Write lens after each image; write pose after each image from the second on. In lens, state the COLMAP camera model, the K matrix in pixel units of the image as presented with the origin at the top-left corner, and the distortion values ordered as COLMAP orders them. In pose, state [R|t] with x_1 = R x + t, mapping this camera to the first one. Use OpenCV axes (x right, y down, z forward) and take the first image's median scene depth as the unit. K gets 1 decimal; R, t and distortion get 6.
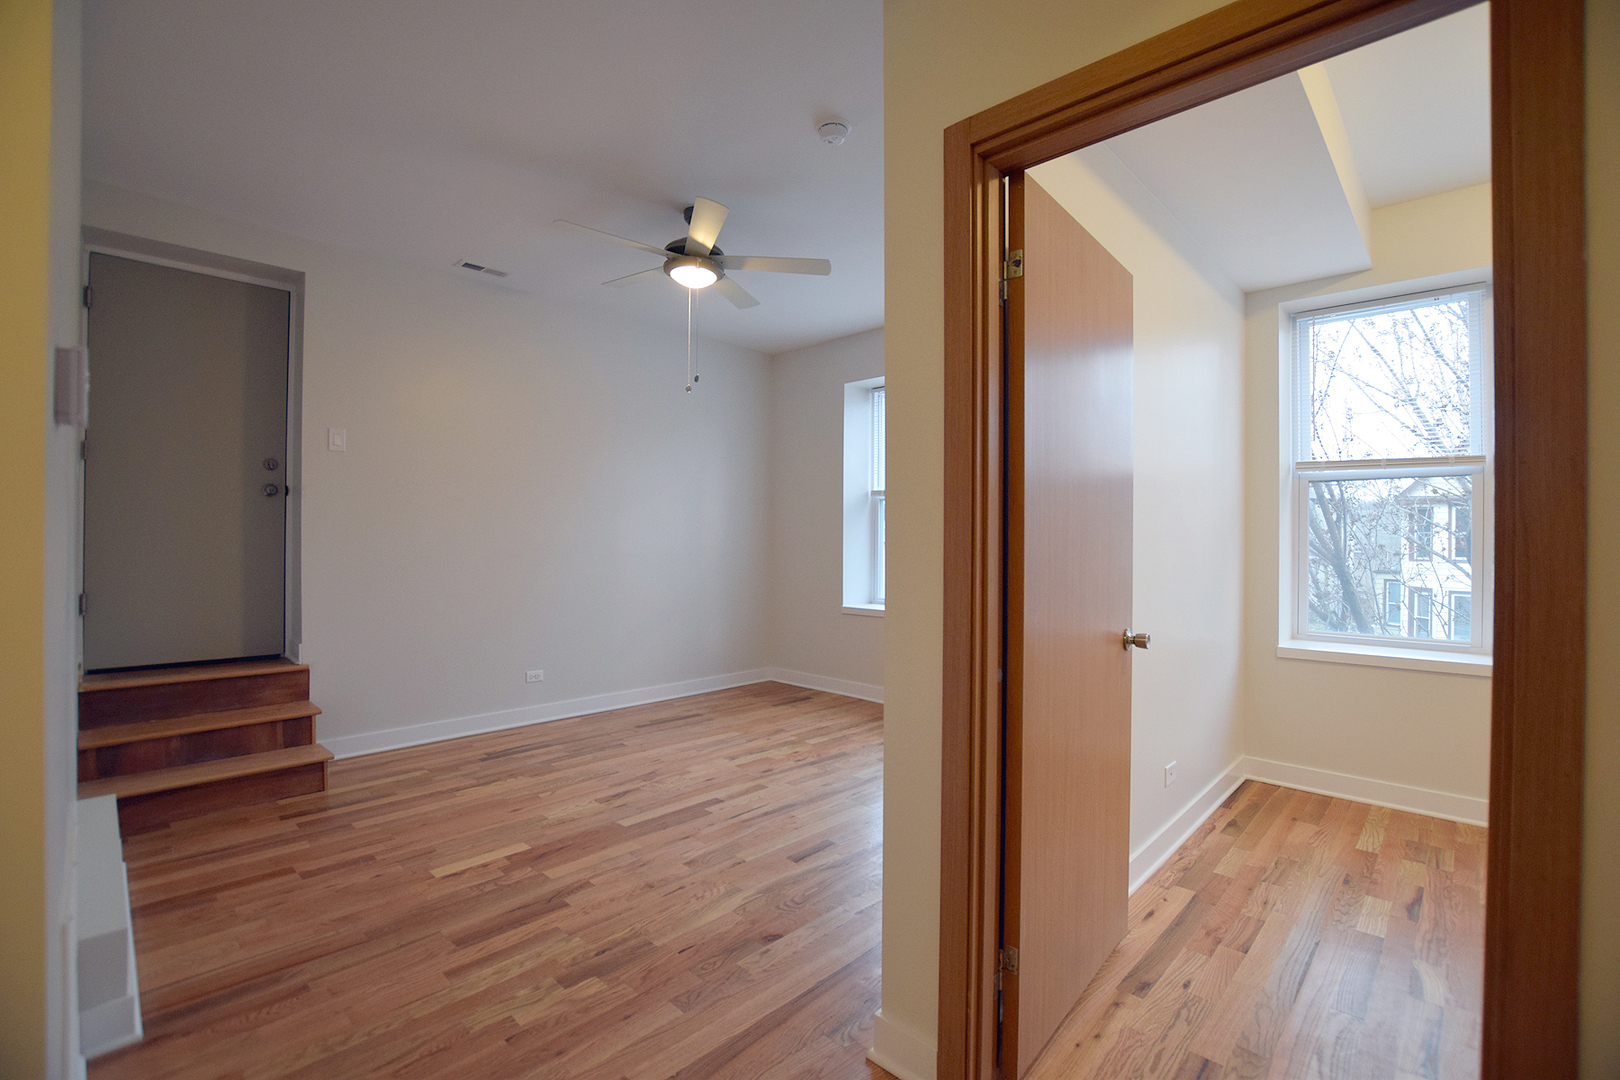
lens RADIAL K [[710.4, 0, 818.1], [0, 710.4, 542.1], [0, 0, 1]] dist [-0.026619, 0.000145]
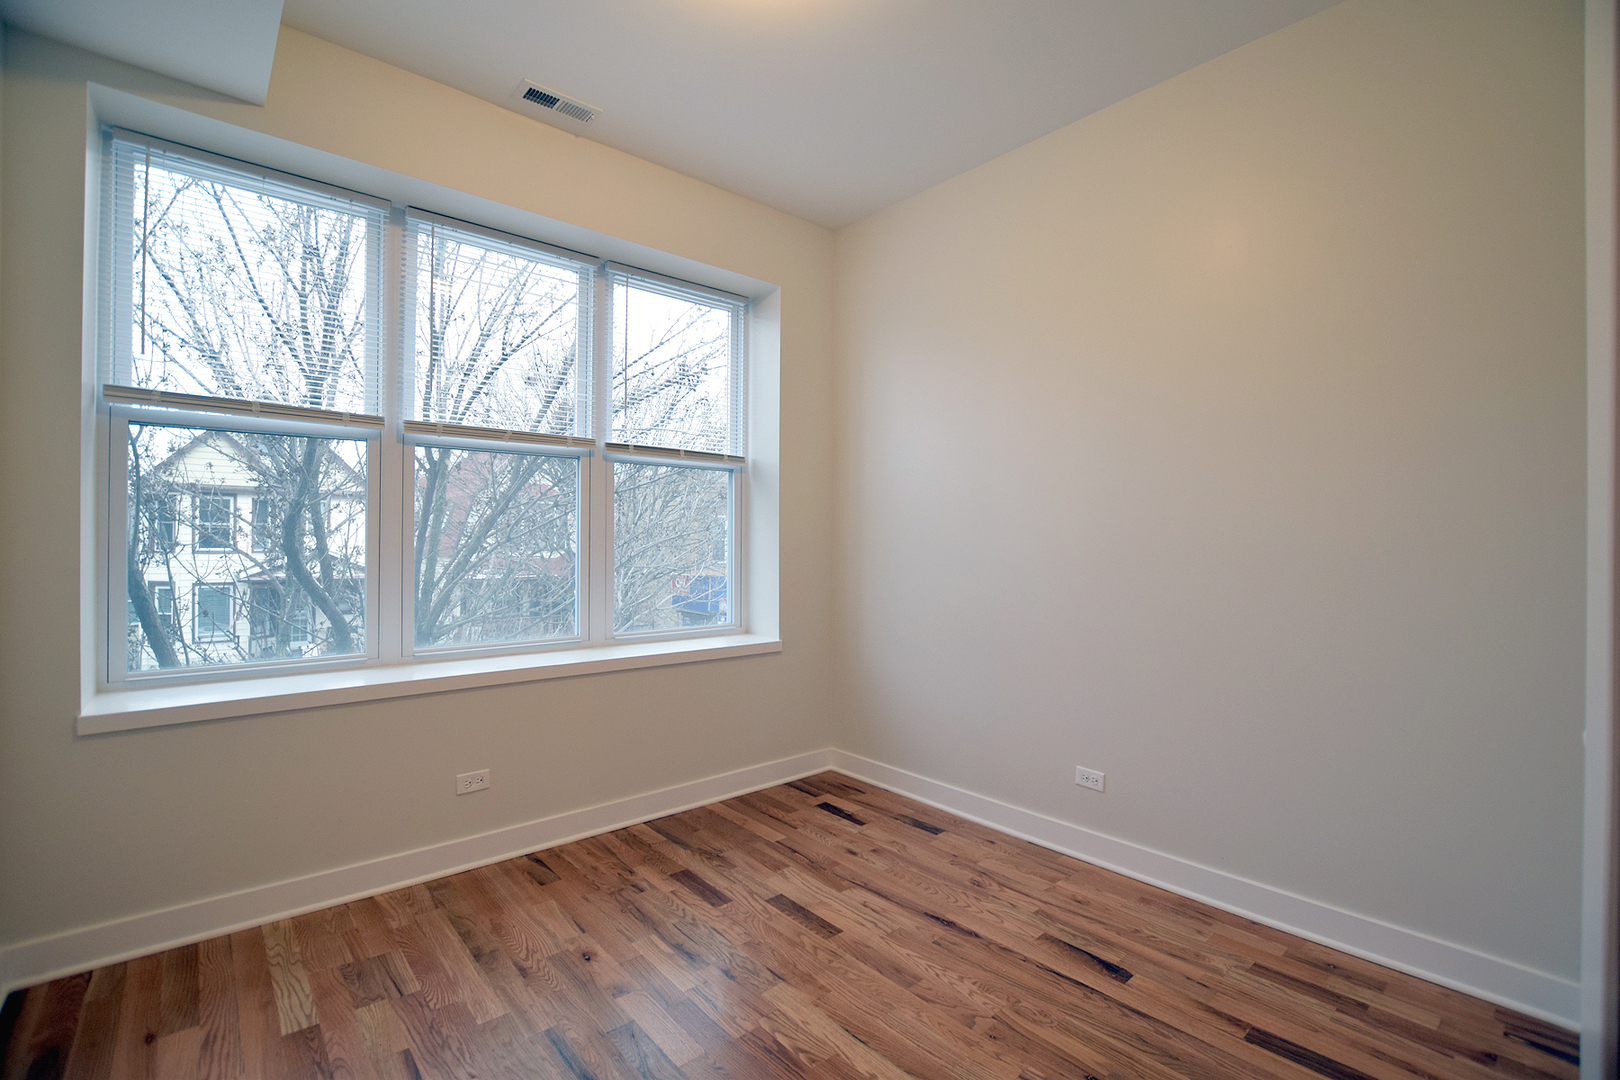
lens RADIAL K [[710.4, 0, 810.2], [0, 710.4, 535.6], [0, 0, 1]] dist [-0.026619, 0.000145]
pose [[0.090897, -0.002894, 0.995856, 0.198024], [-0.000347, 0.999996, 0.002938, 0.009270], [-0.995860, -0.000613, 0.090895, 0.431156]]
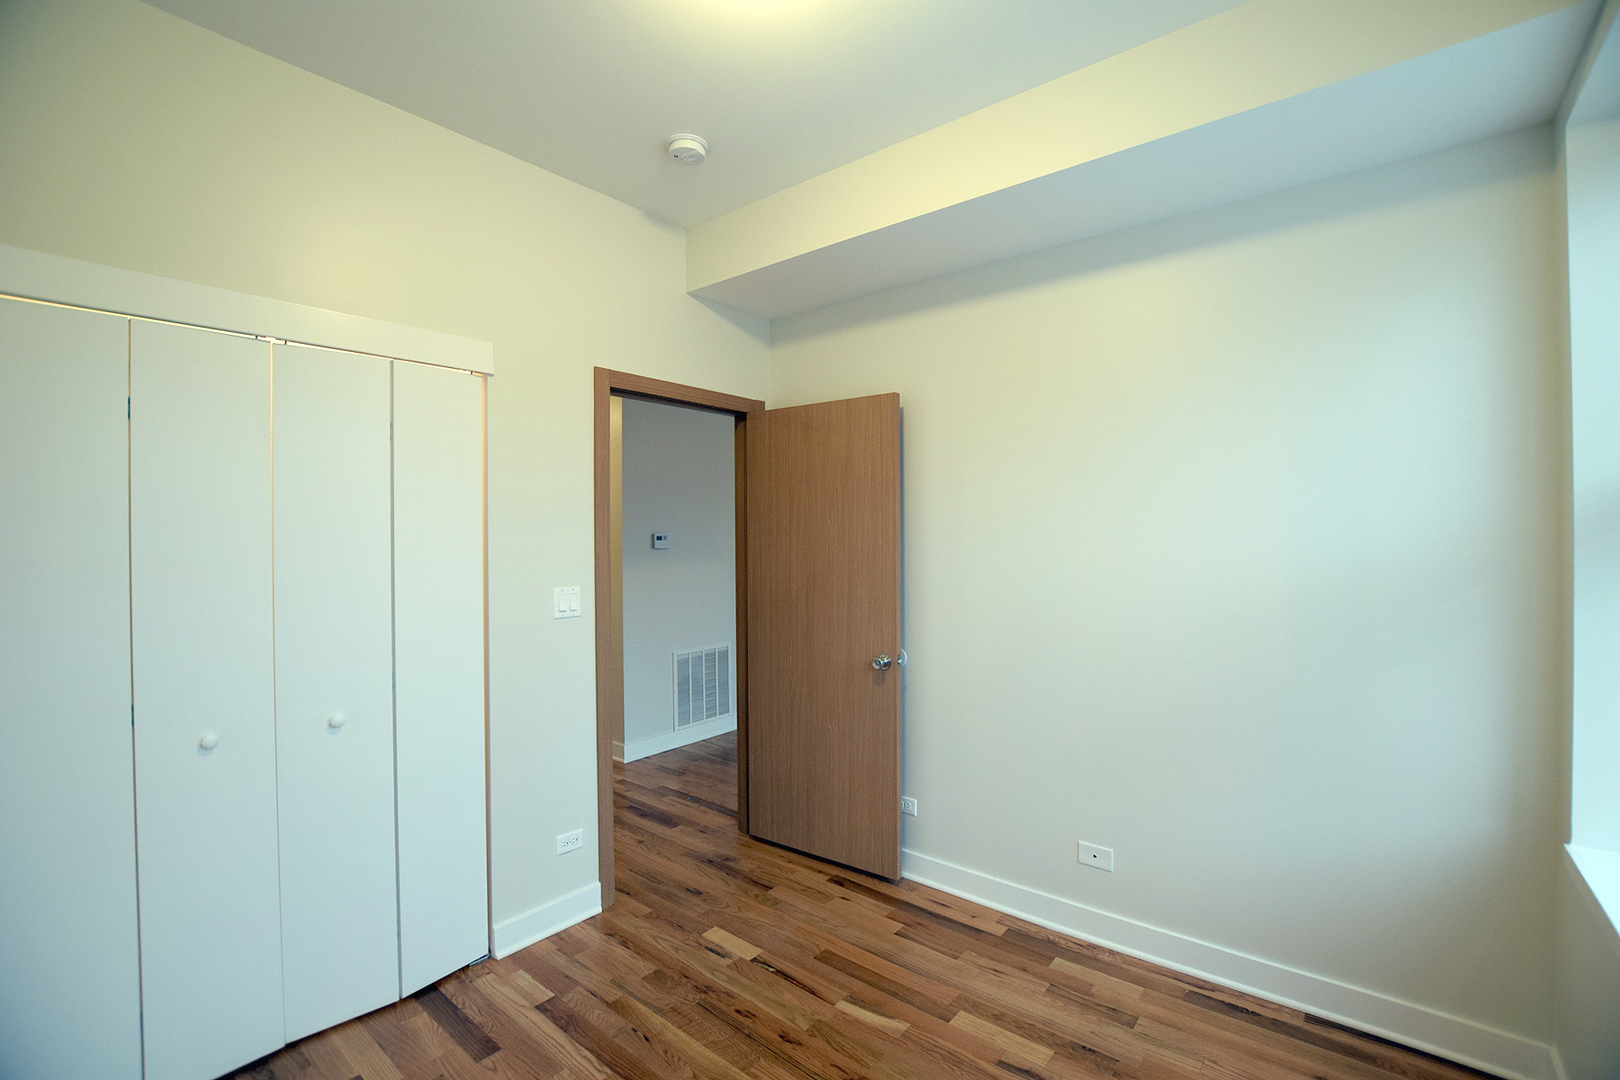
lens RADIAL K [[710.4, 0, 811.7], [0, 710.4, 539.5], [0, 0, 1]] dist [-0.026619, 0.000145]
pose [[0.067046, -0.005810, -0.997733, 1.187517], [0.000344, 0.999983, -0.005800, -0.058014], [0.997750, 0.000046, 0.067047, 0.501546]]
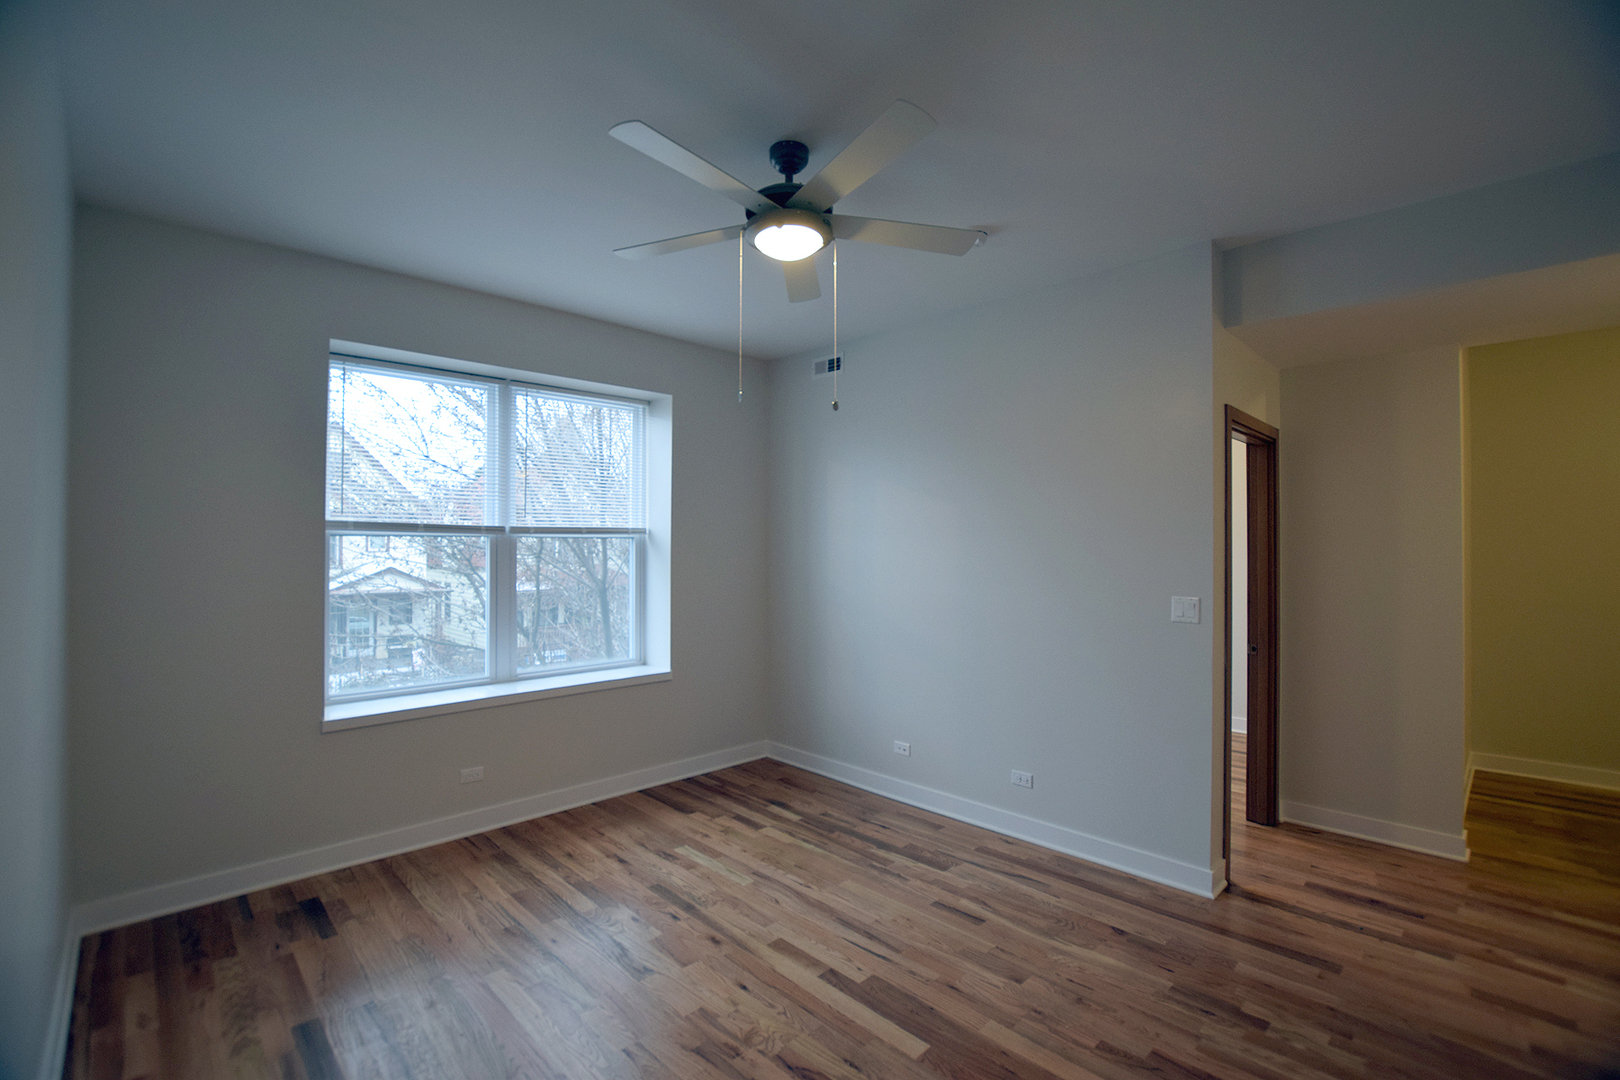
lens RADIAL K [[710.4, 0, 812.9], [0, 710.4, 543.3], [0, 0, 1]] dist [-0.026619, 0.000145]
pose [[0.035978, -0.004012, 0.999345, -0.890265], [0.004025, 0.999984, 0.003870, -0.093482], [-0.999344, 0.003883, 0.035993, 0.996123]]
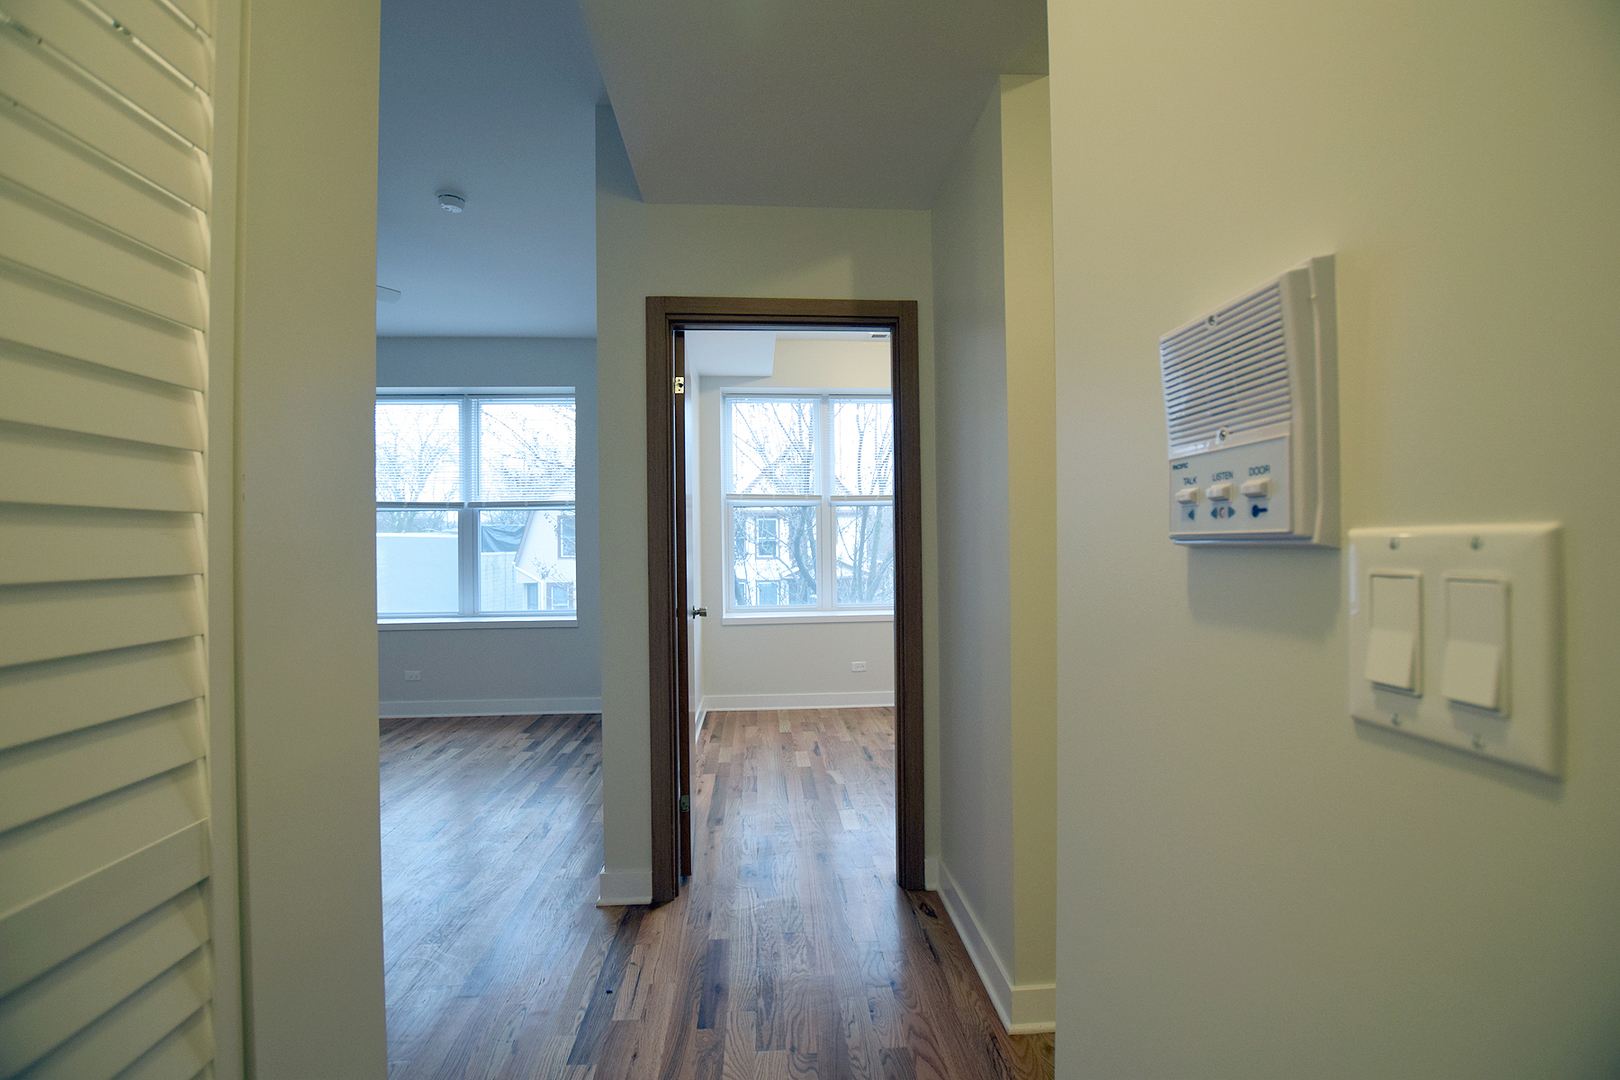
lens RADIAL K [[710.4, 0, 811.1], [0, 710.4, 536.3], [0, 0, 1]] dist [-0.026619, 0.000145]
pose [[0.673369, -0.006551, 0.739278, -0.362739], [0.020245, 0.999749, -0.009581, -0.006028], [-0.739029, 0.021419, 0.673333, -0.171281]]
